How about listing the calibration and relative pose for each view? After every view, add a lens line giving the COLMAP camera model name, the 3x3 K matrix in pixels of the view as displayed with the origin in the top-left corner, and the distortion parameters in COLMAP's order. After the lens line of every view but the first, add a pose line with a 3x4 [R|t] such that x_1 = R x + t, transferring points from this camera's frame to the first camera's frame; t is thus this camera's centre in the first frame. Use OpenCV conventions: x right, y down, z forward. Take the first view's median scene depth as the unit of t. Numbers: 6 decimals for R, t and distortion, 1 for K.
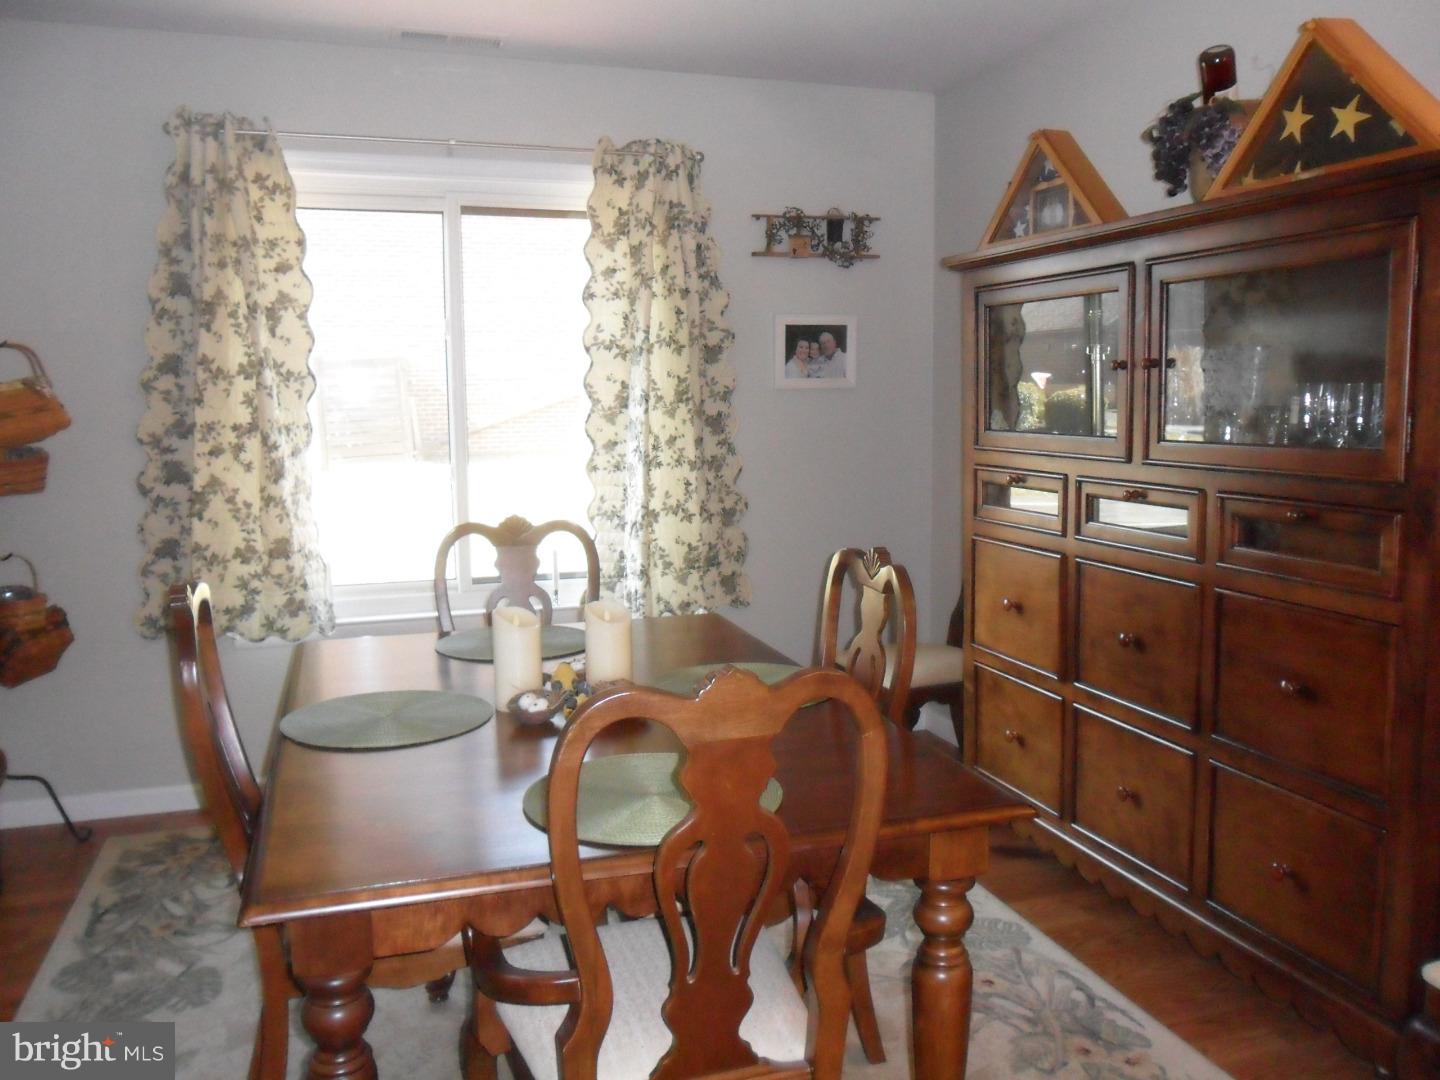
lens RADIAL K [[1165.2, 0, 726.7], [0, 1165.2, 536.8], [0, 0, 1]] dist [-0.043458, 0.050106]
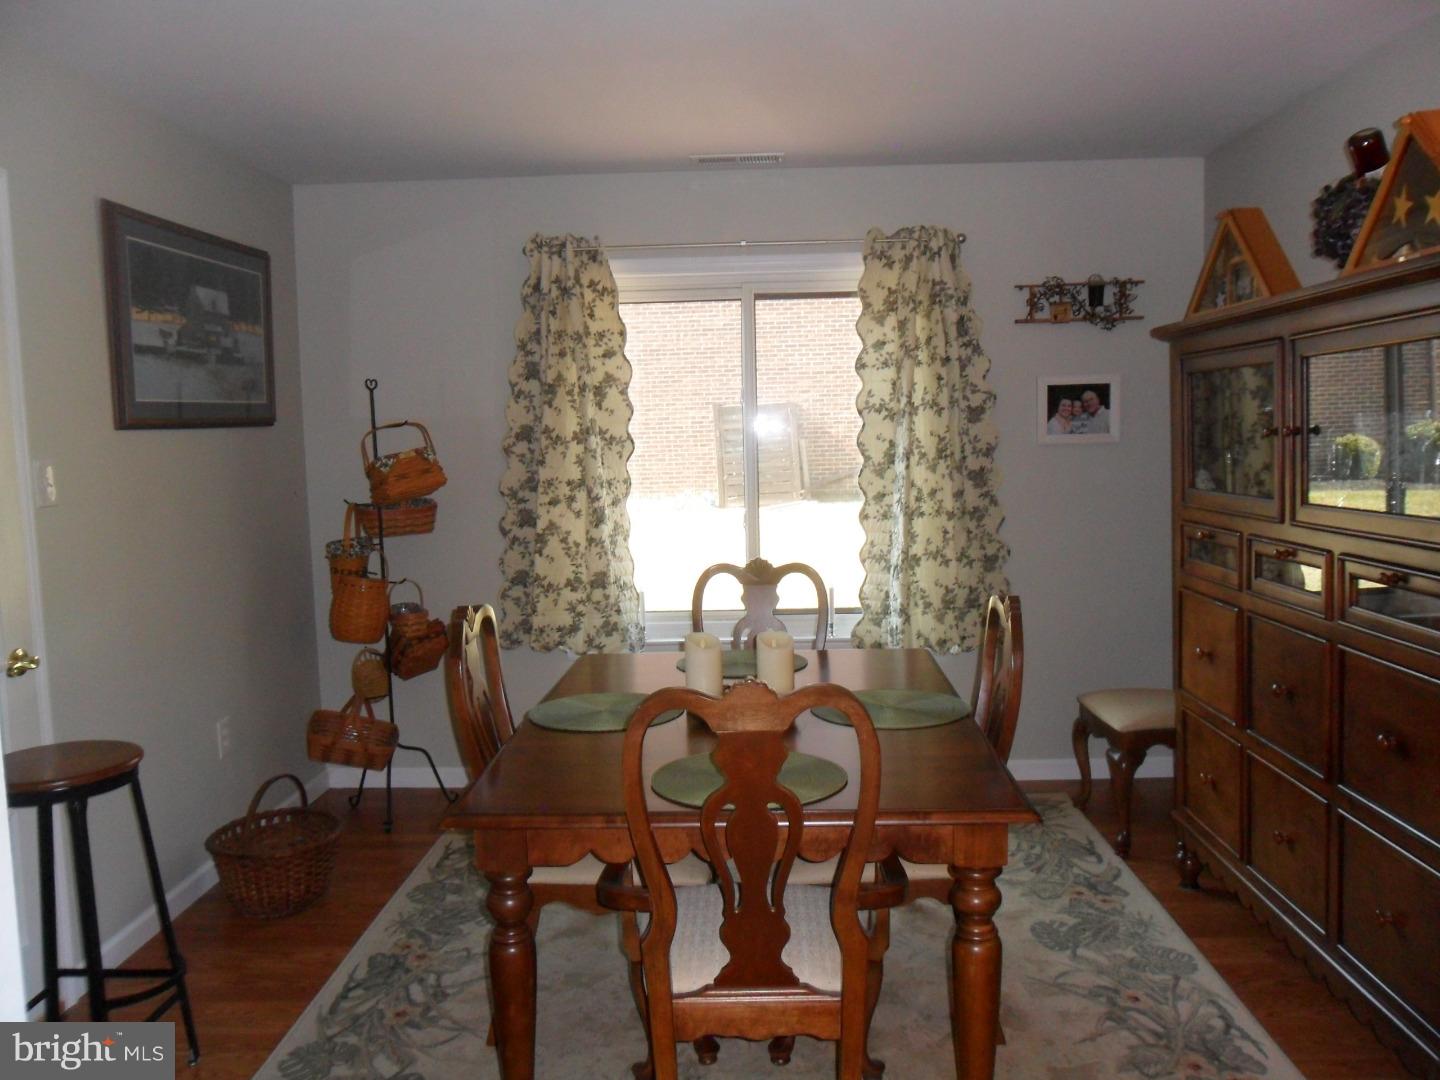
lens RADIAL K [[1165.2, 0, 725.9], [0, 1165.2, 534.1], [0, 0, 1]] dist [-0.043458, 0.050106]
pose [[0.938228, 0.015765, -0.345658, 0.171040], [-0.027322, 0.999218, -0.028589, -0.007232], [0.344937, 0.036267, 0.937925, -0.121588]]
